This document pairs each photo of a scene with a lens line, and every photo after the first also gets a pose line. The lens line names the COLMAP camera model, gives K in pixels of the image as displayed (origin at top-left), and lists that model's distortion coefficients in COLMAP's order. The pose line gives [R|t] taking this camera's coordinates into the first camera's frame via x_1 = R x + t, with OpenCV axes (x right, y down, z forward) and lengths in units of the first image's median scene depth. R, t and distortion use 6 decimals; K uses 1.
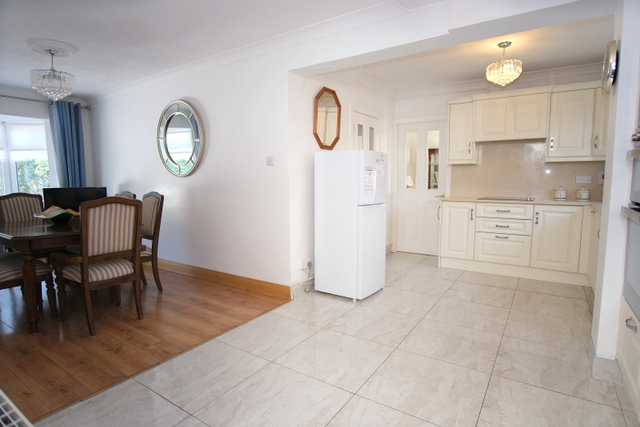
lens RADIAL K [[343.8, 0, 320.8], [0, 343.8, 212.1], [0, 0, 1]] dist [-0.023784, 0.002077]
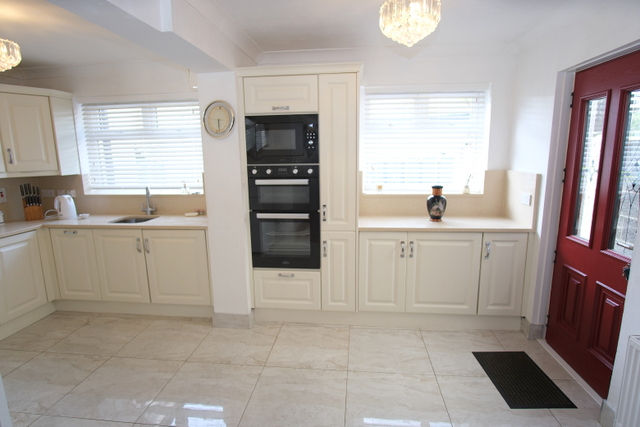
lens RADIAL K [[343.8, 0, 319.7], [0, 343.8, 213.9], [0, 0, 1]] dist [-0.023784, 0.002077]
pose [[-0.460975, -0.145525, 0.875400, -0.326868], [0.107796, 0.969975, 0.218011, -0.166617], [-0.880842, 0.194863, -0.431447, 0.704326]]
